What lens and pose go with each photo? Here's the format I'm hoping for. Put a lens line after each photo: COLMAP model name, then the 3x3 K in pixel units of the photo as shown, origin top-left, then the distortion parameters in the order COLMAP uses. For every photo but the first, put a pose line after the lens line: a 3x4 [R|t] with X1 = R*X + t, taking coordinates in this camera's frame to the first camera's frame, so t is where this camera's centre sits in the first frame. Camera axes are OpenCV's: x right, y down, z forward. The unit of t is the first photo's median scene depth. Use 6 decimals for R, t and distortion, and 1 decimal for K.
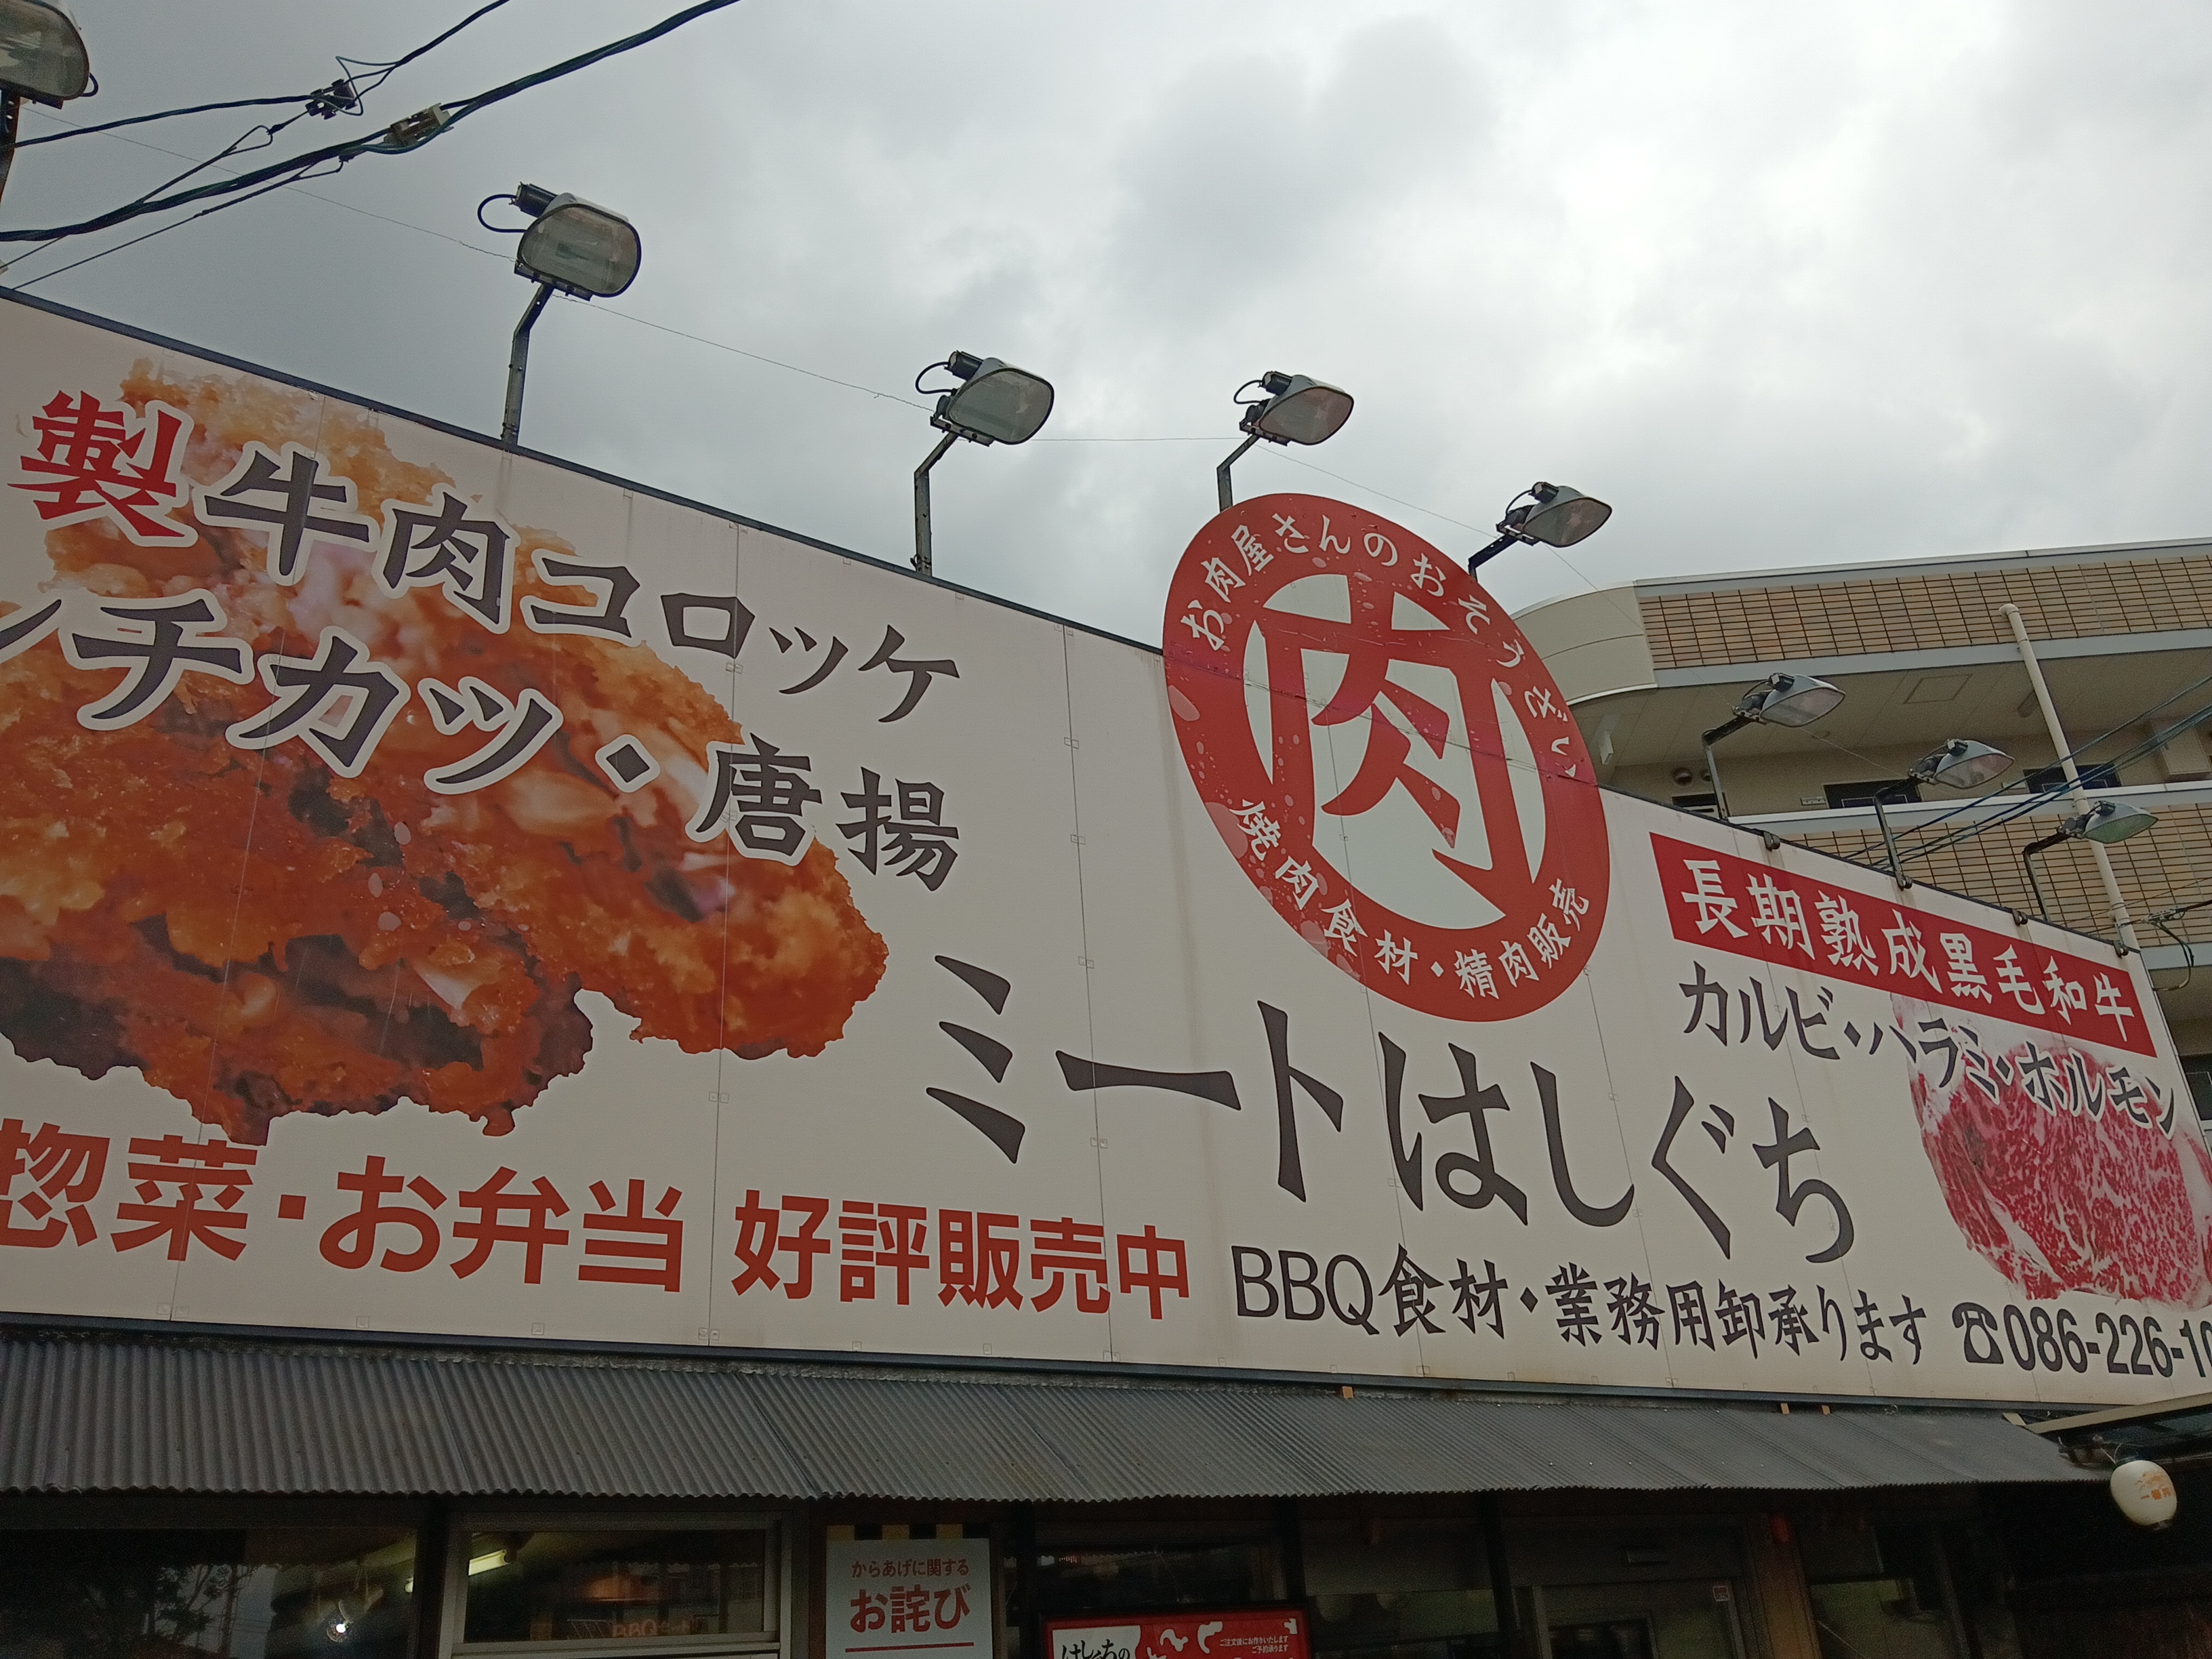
lens RADIAL K [[1766.2, 0, 1106.0], [0, 1766.2, 829.5], [0, 0, 1]] dist [0.044063, -0.098084]
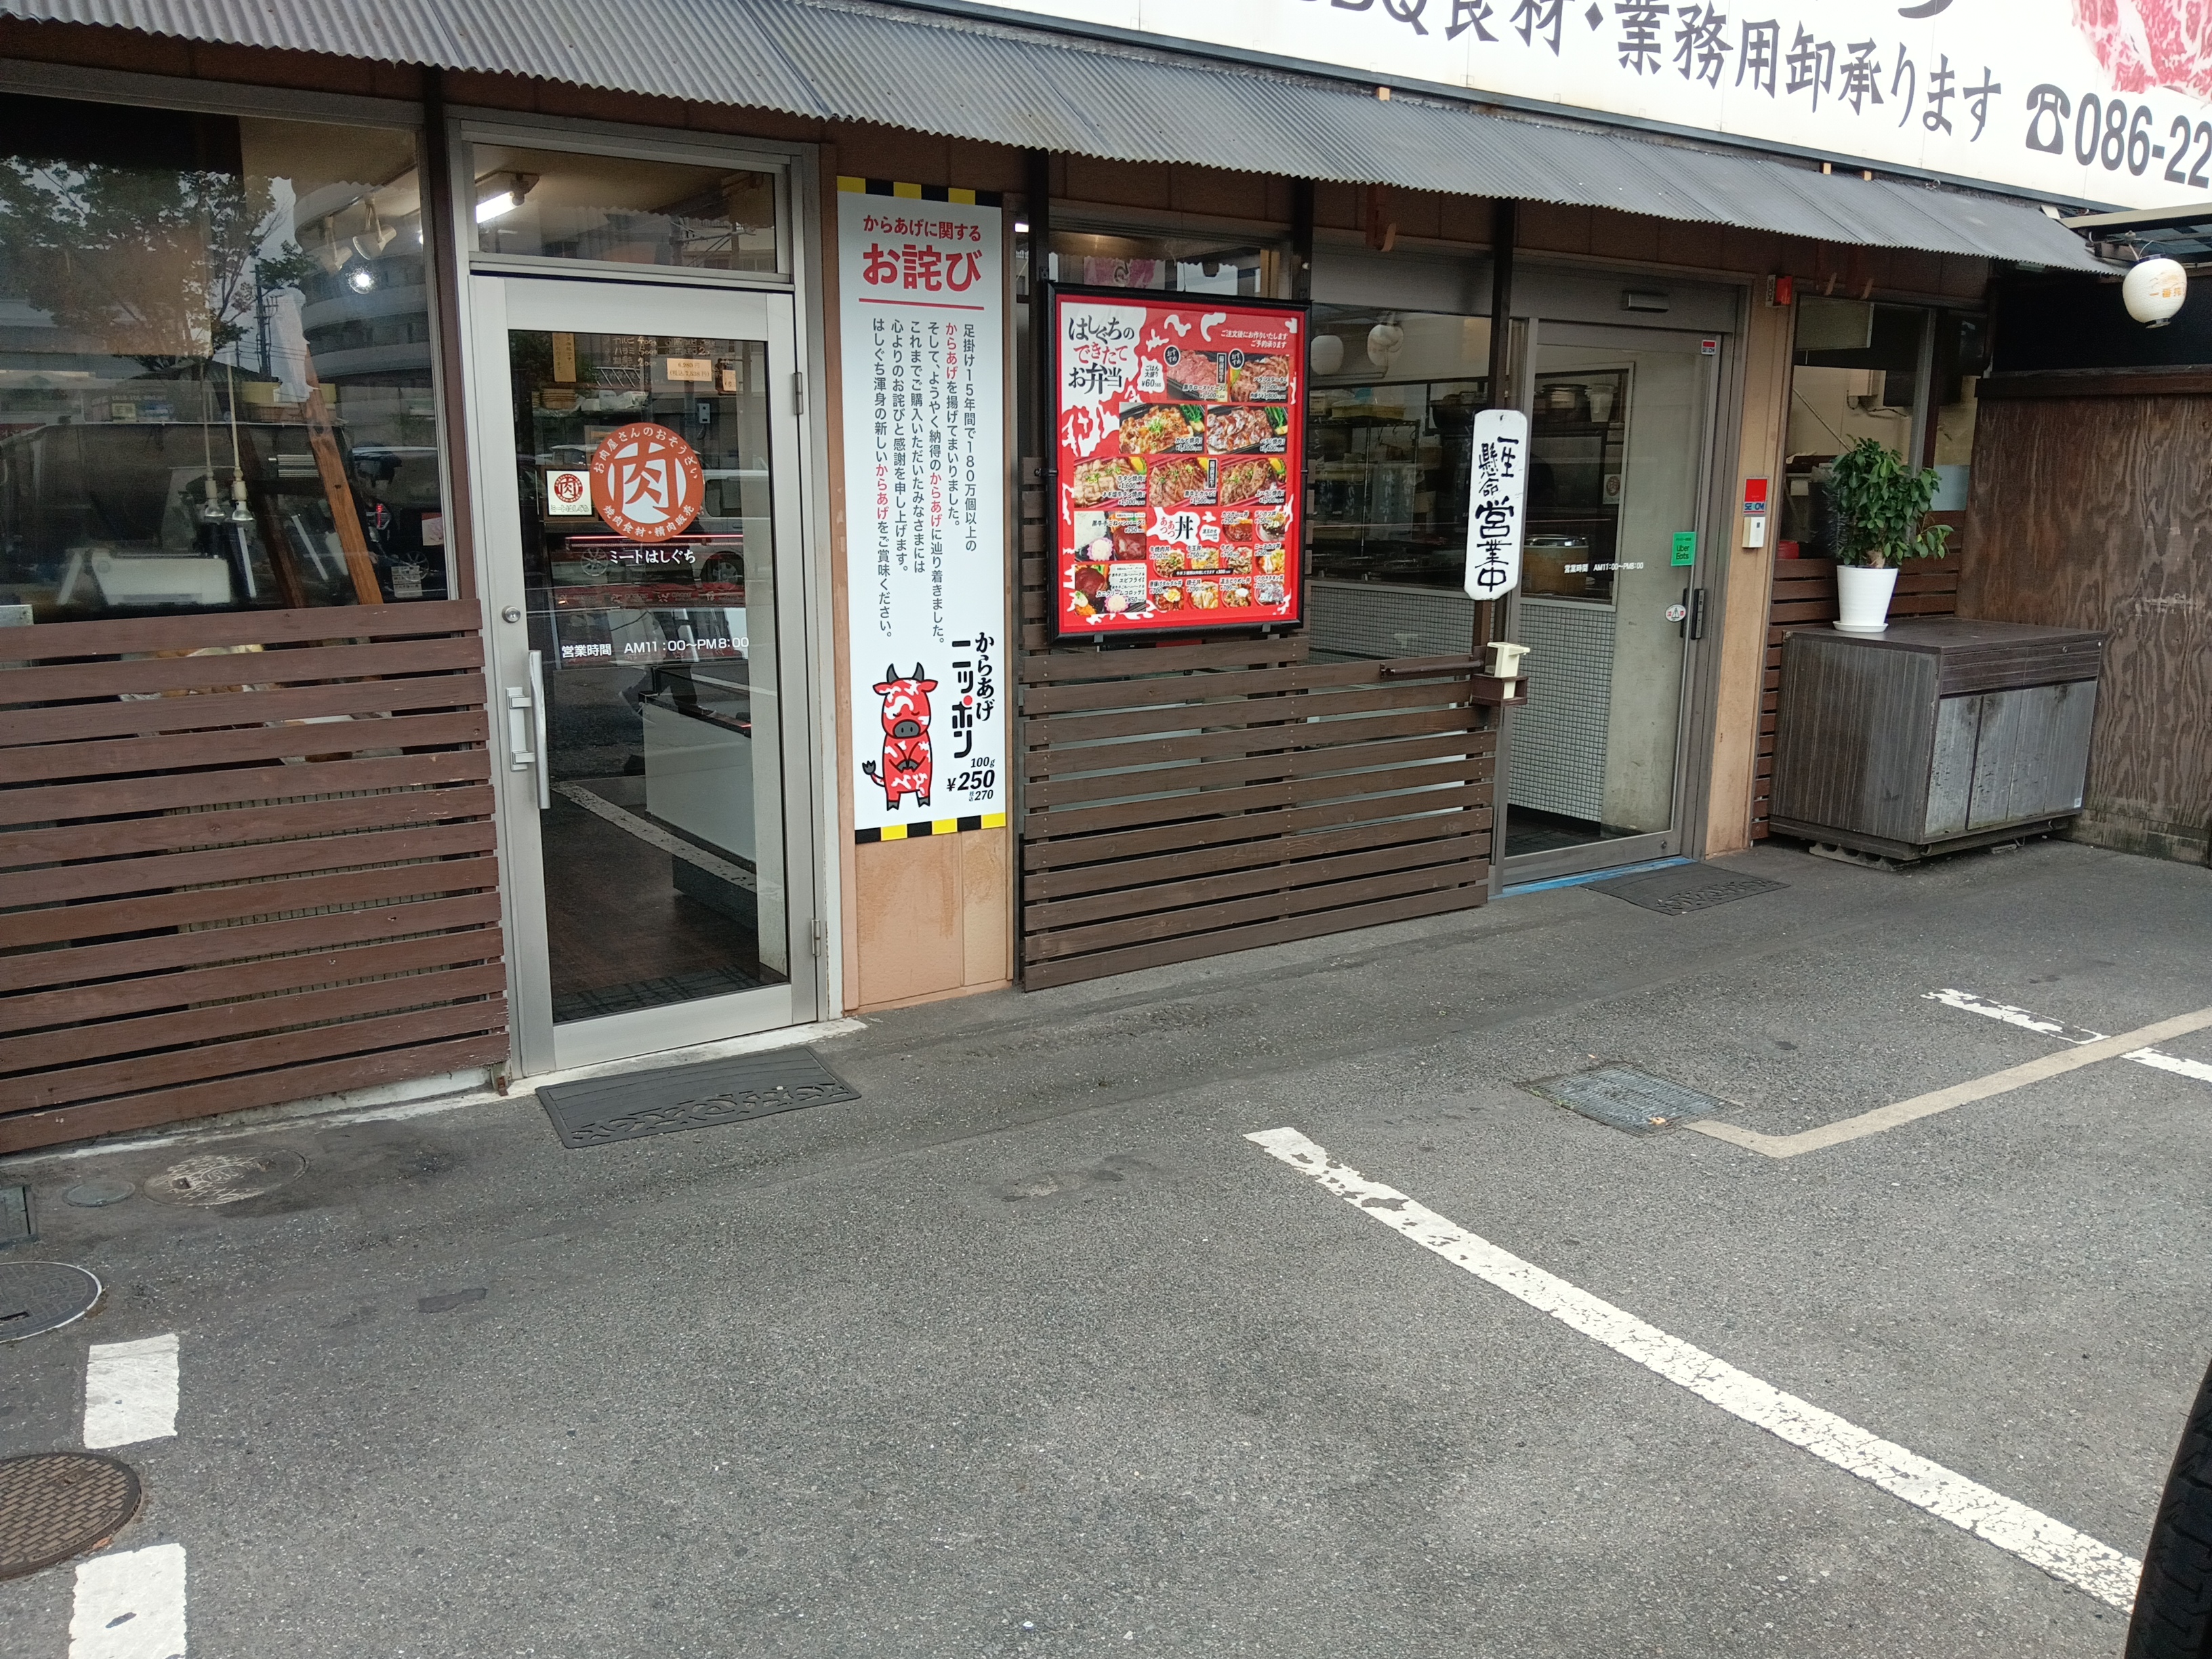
lens RADIAL K [[1707.8, 0, 1103.3], [0, 1707.8, 942.7], [0, 0, 1]] dist [-0.002965, -0.004857]
pose [[0.997223, 0.069976, 0.025498, -0.004306], [-0.070553, 0.777923, 0.624386, 0.101923], [0.023856, -0.624451, 0.780700, 0.002769]]
